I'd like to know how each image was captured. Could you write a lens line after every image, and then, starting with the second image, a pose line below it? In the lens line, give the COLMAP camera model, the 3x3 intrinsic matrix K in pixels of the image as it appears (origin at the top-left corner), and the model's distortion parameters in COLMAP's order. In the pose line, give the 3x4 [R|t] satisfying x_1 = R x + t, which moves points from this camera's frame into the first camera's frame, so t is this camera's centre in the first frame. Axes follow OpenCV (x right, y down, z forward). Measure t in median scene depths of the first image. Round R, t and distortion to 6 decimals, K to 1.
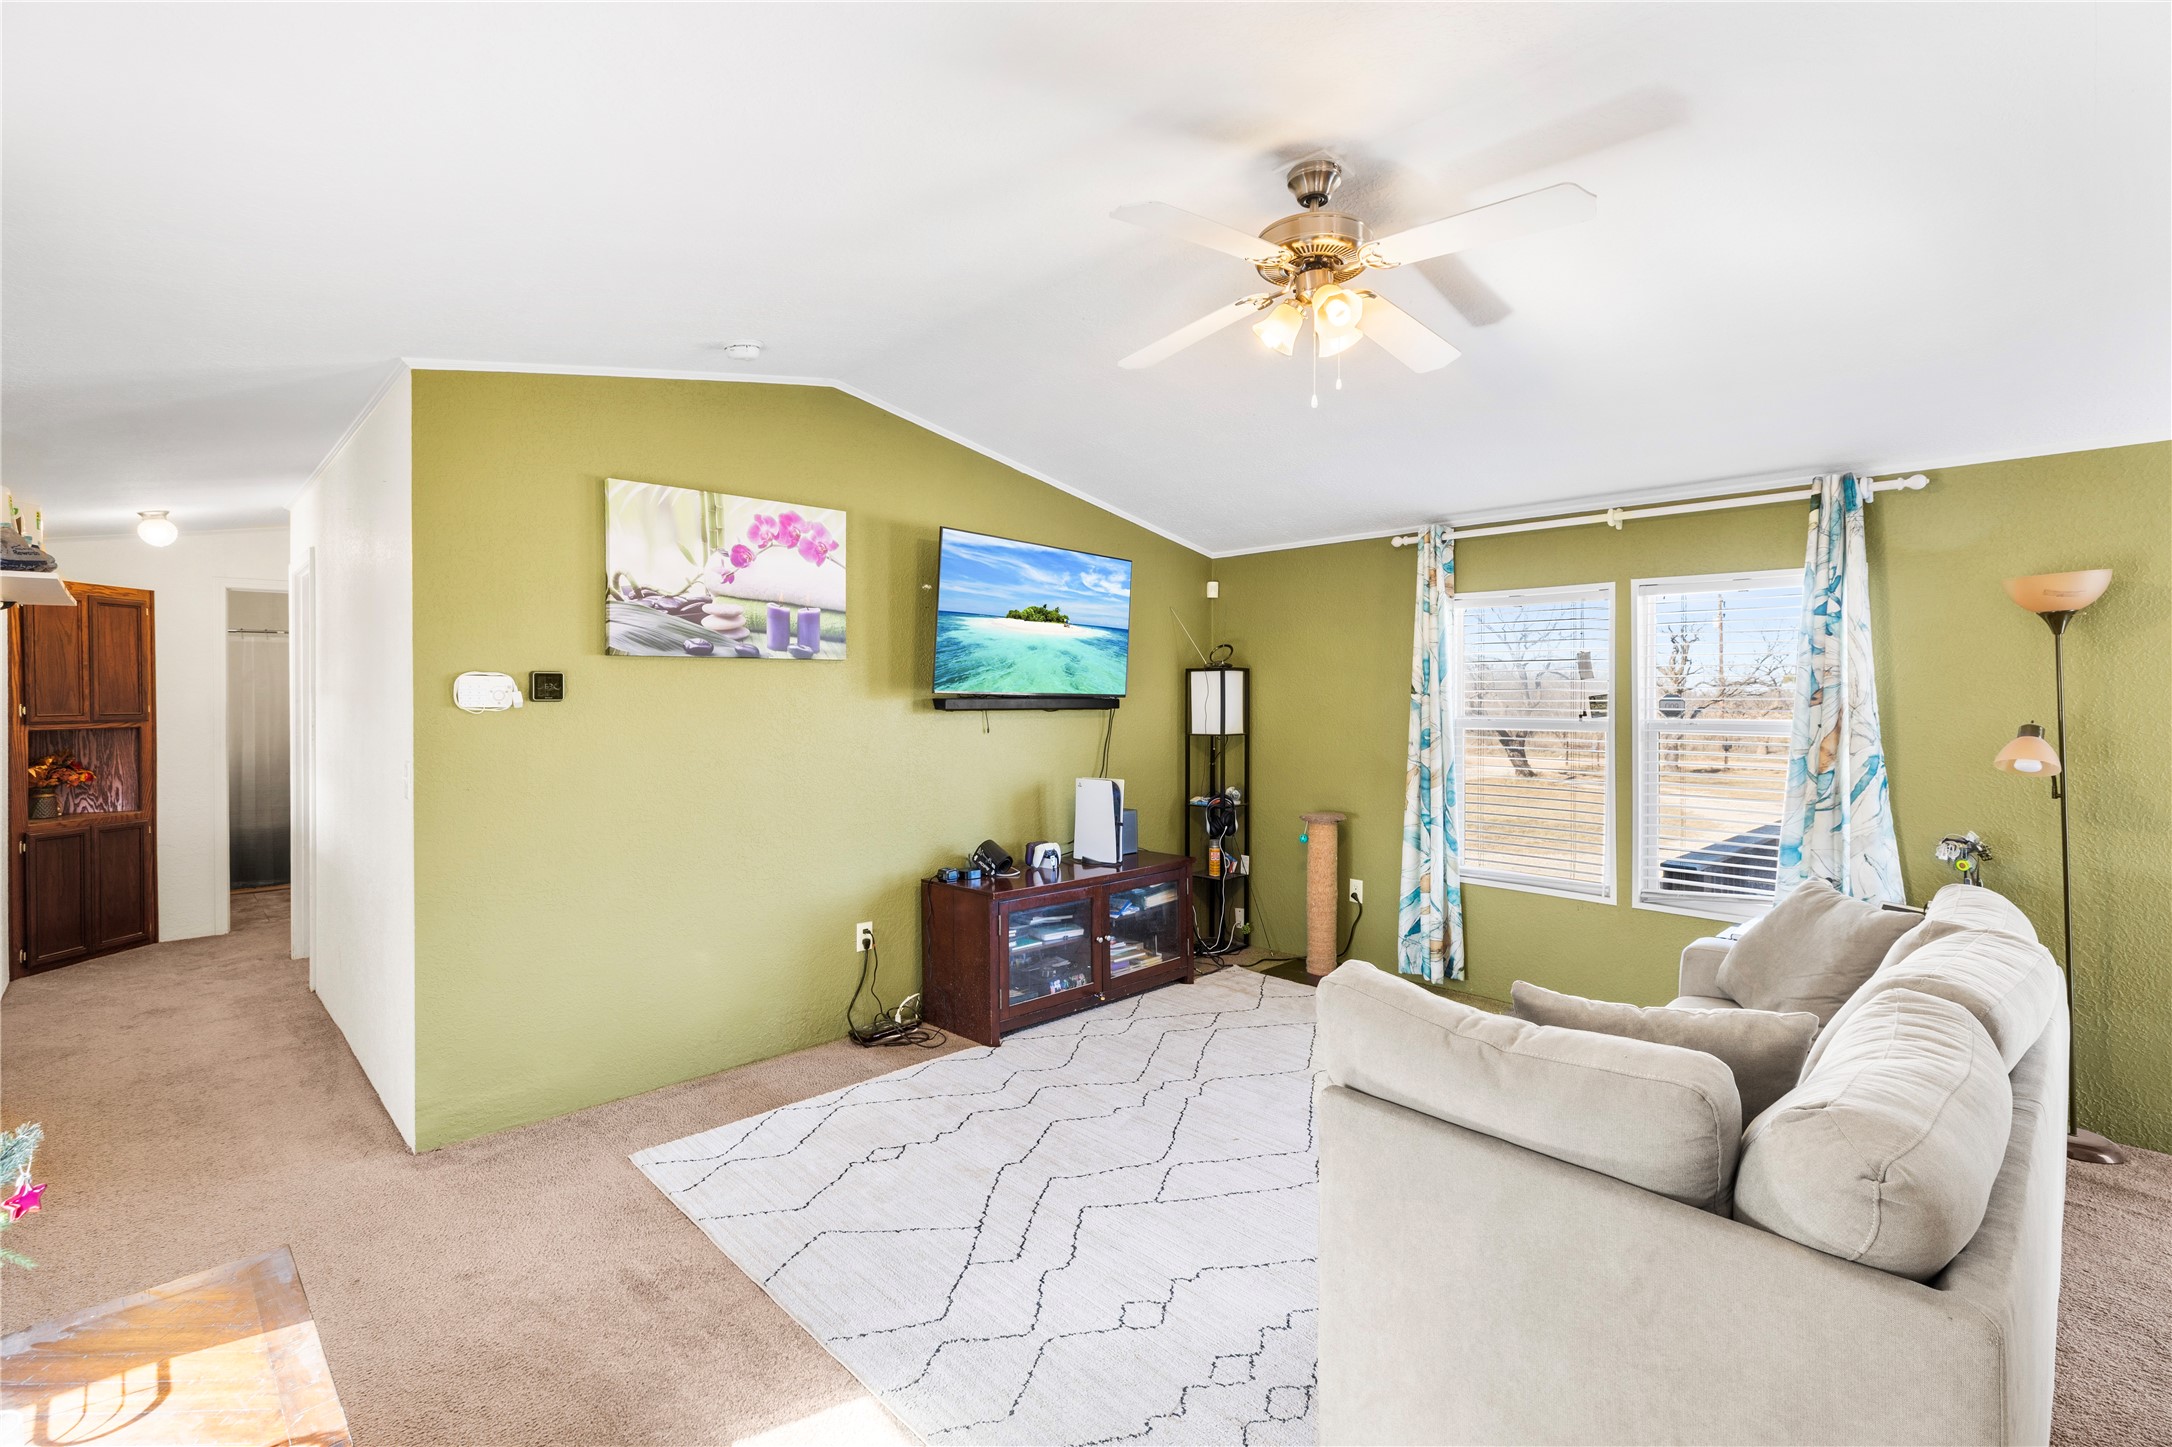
lens RADIAL K [[985.2, 0, 1084.9], [0, 985.2, 709.8], [0, 0, 1]] dist [0.000226, 0.000141]
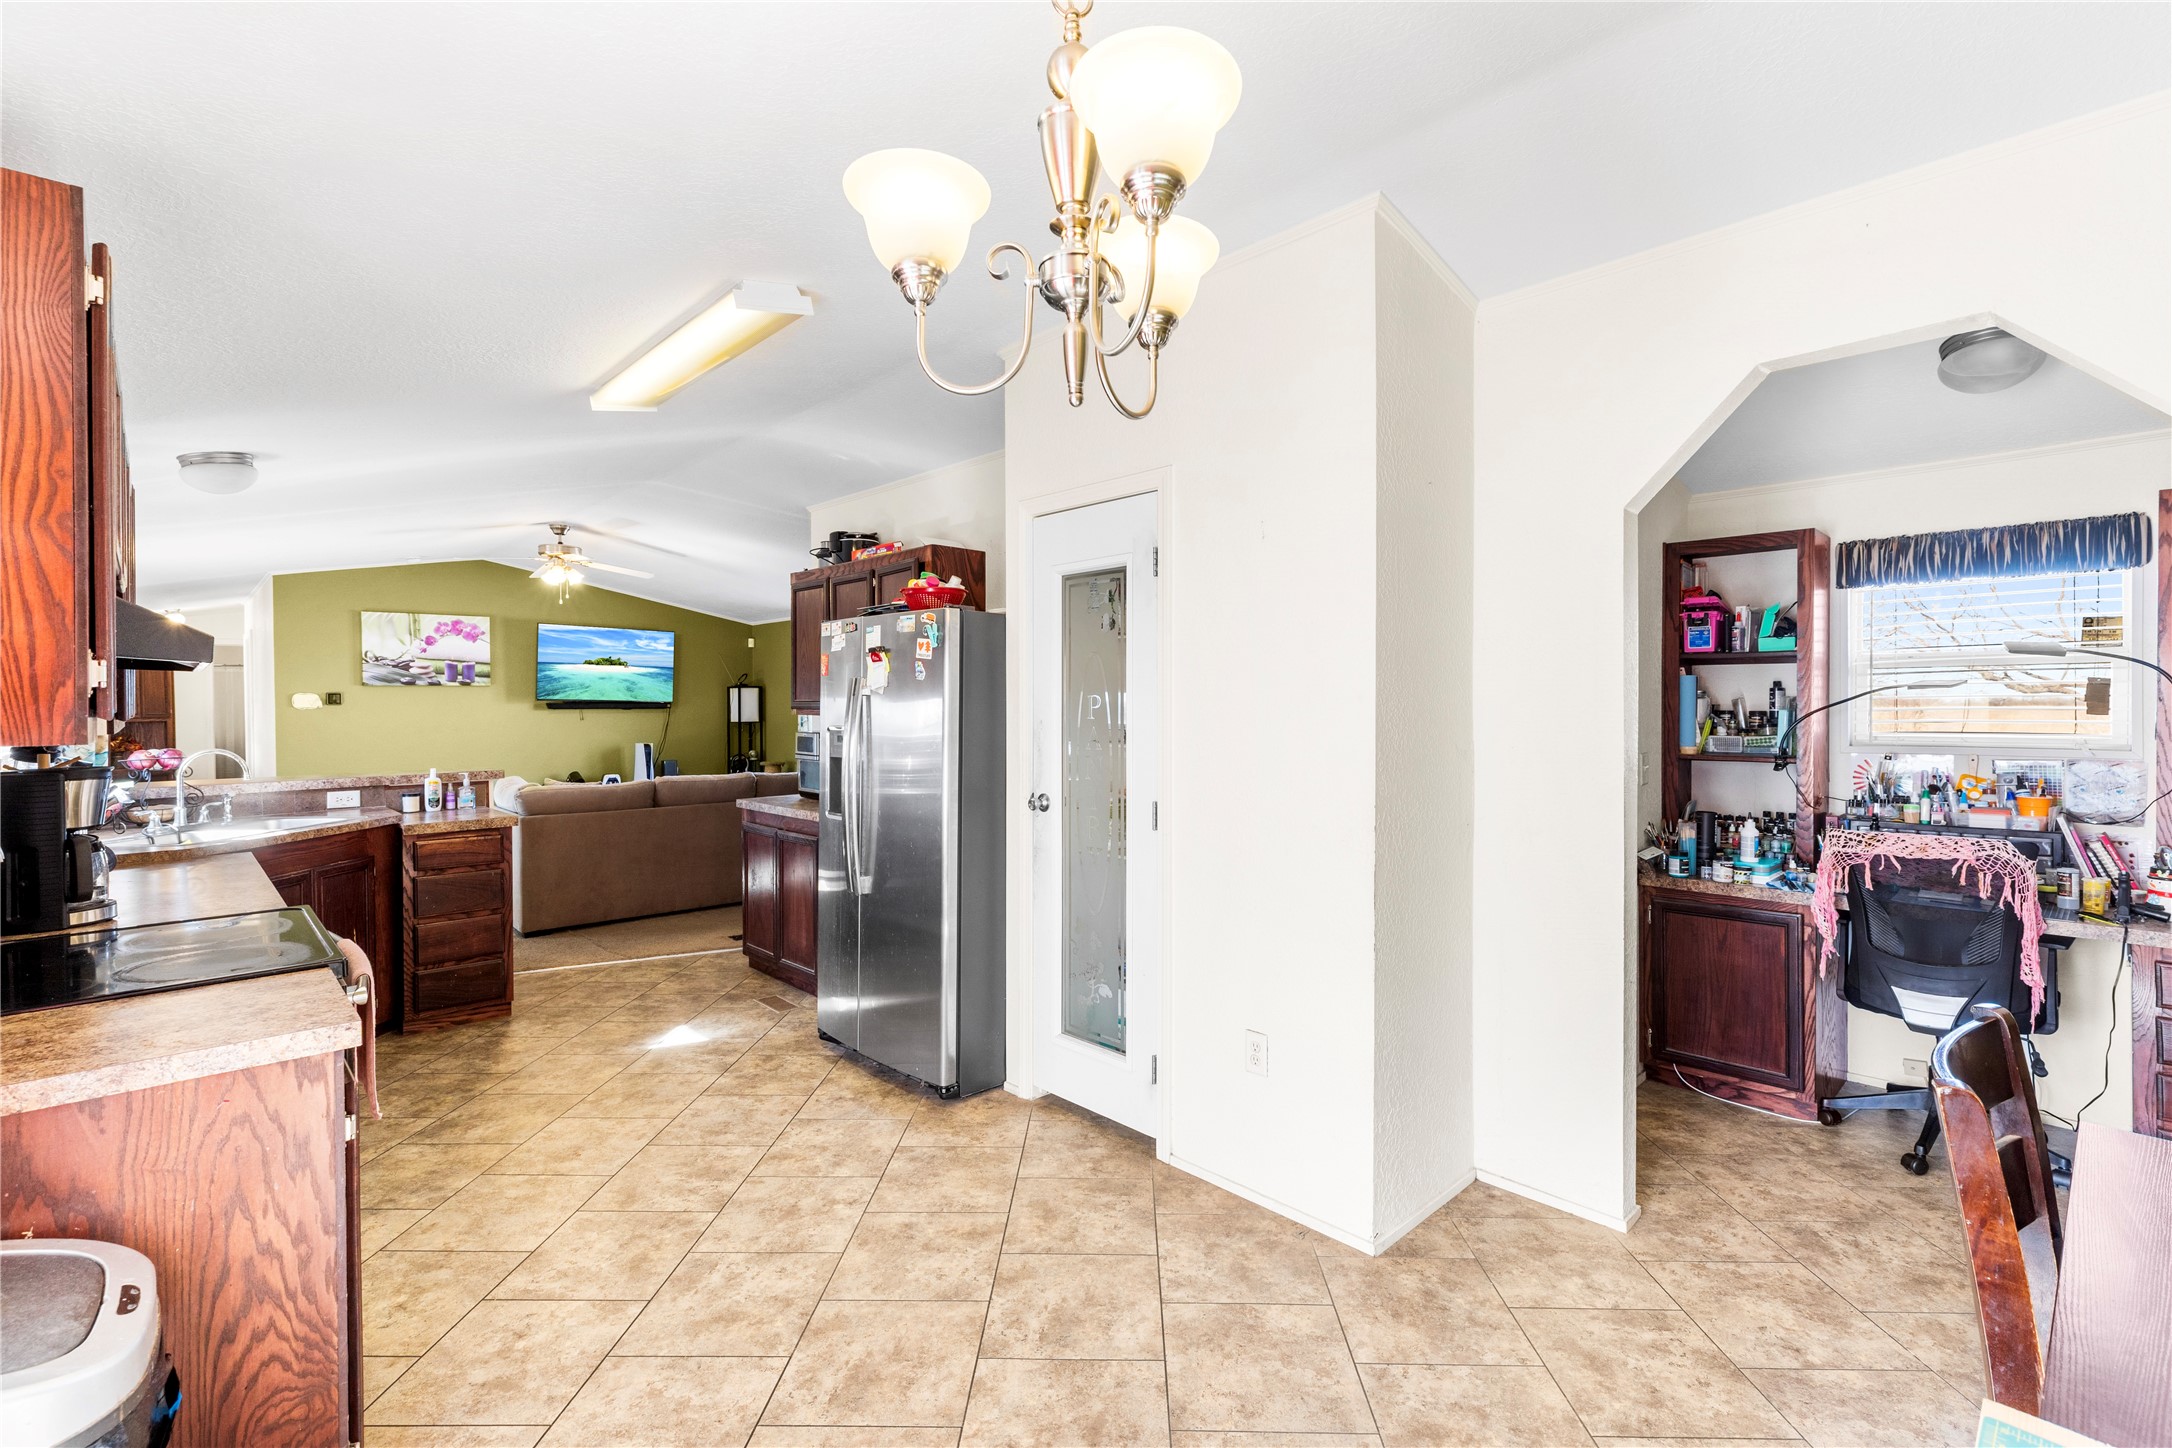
lens RADIAL K [[985.2, 0, 1087.2], [0, 985.2, 722.7], [0, 0, 1]] dist [0.000226, 0.000141]
pose [[0.999959, -0.005298, -0.007315, 1.103980], [0.005338, 0.999971, 0.005389, 0.026867], [0.007286, -0.005428, 0.999959, -1.177771]]
